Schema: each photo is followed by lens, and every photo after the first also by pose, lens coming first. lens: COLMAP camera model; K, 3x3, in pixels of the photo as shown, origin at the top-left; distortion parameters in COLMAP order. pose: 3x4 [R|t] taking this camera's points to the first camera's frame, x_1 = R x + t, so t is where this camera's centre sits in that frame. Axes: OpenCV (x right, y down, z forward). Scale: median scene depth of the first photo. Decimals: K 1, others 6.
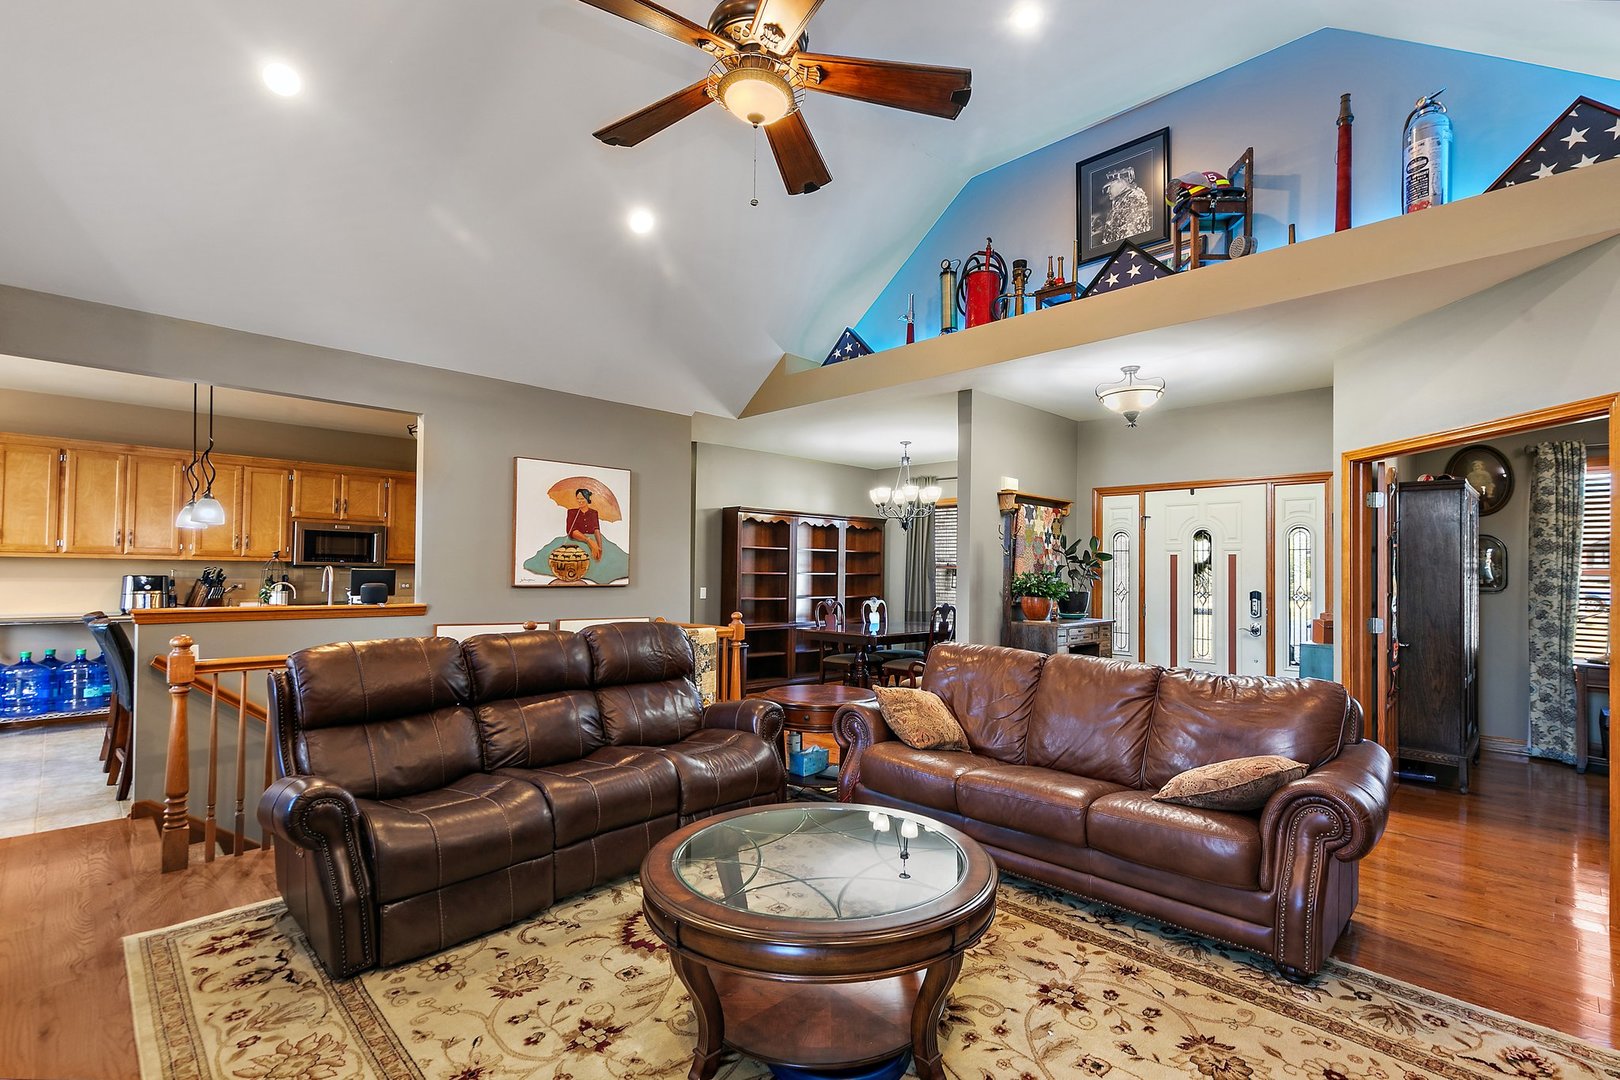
lens RADIAL K [[729.7, 0, 816.8], [0, 729.7, 563.3], [0, 0, 1]] dist [0.004161, -0.000967]
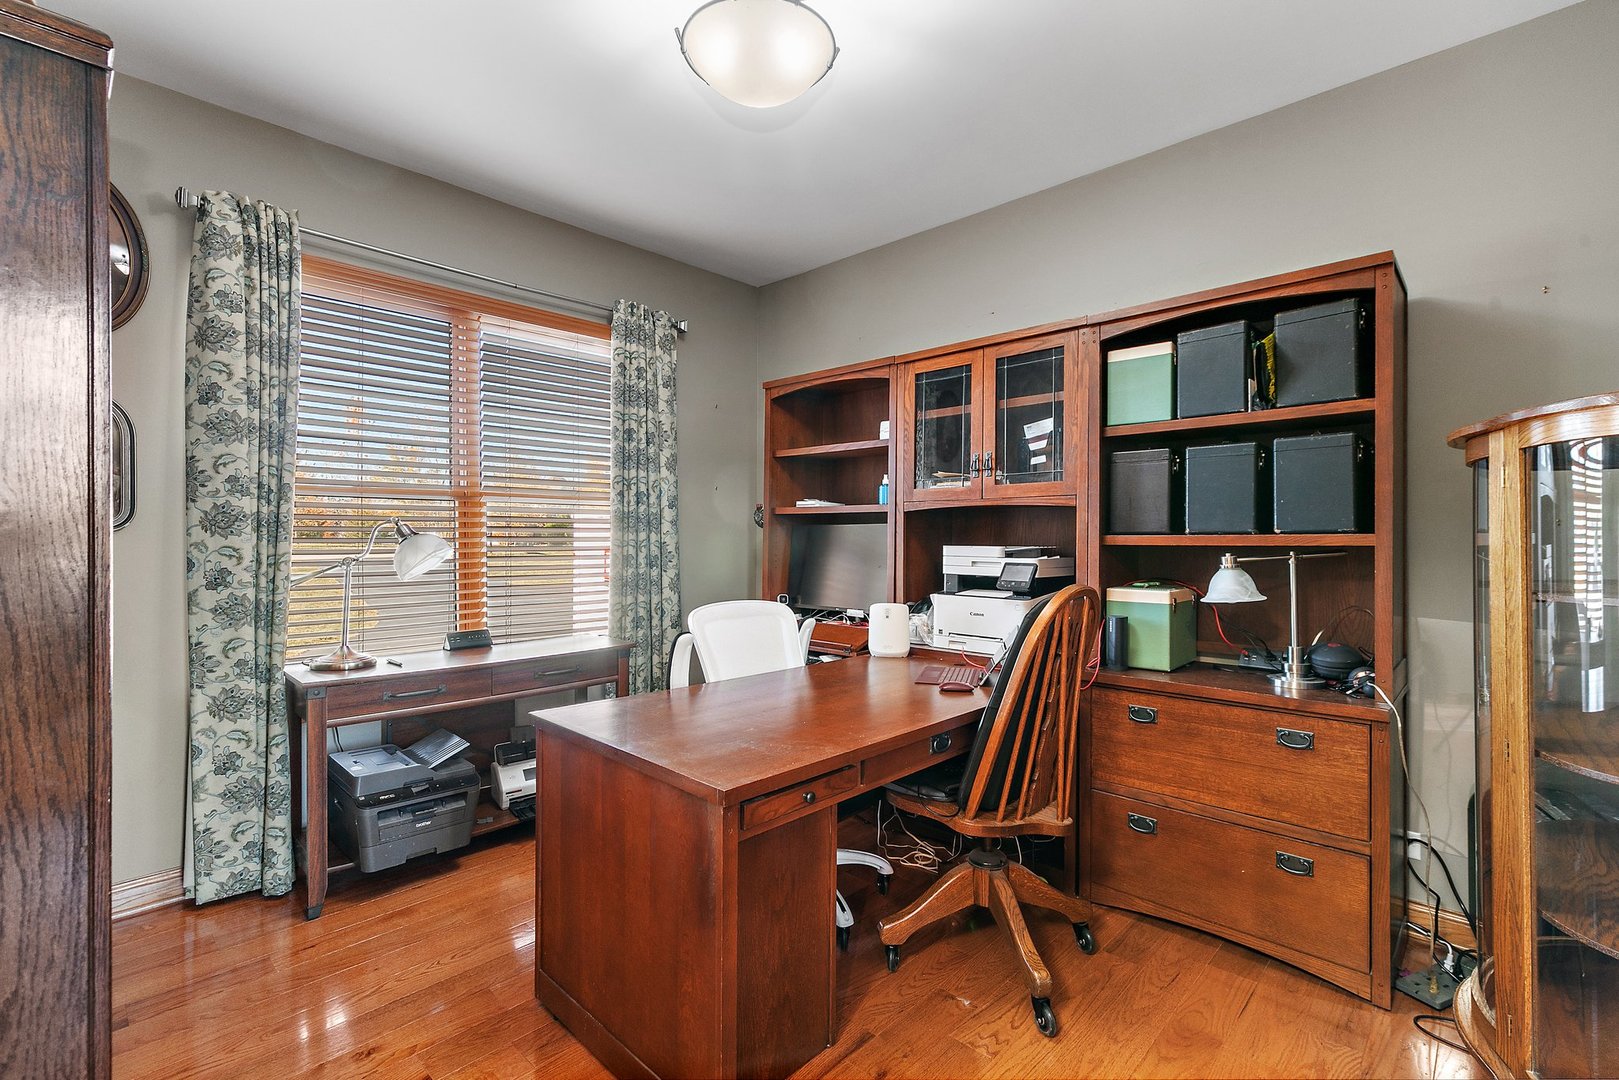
lens RADIAL K [[729.3, 0, 811.7], [0, 729.3, 540.5], [0, 0, 1]] dist [0.004161, -0.000967]
pose [[-0.039922, -0.013777, 0.999108, 0.533233], [-0.010131, 0.999859, 0.013383, 0.037354], [-0.999151, -0.009588, -0.040056, 0.658271]]
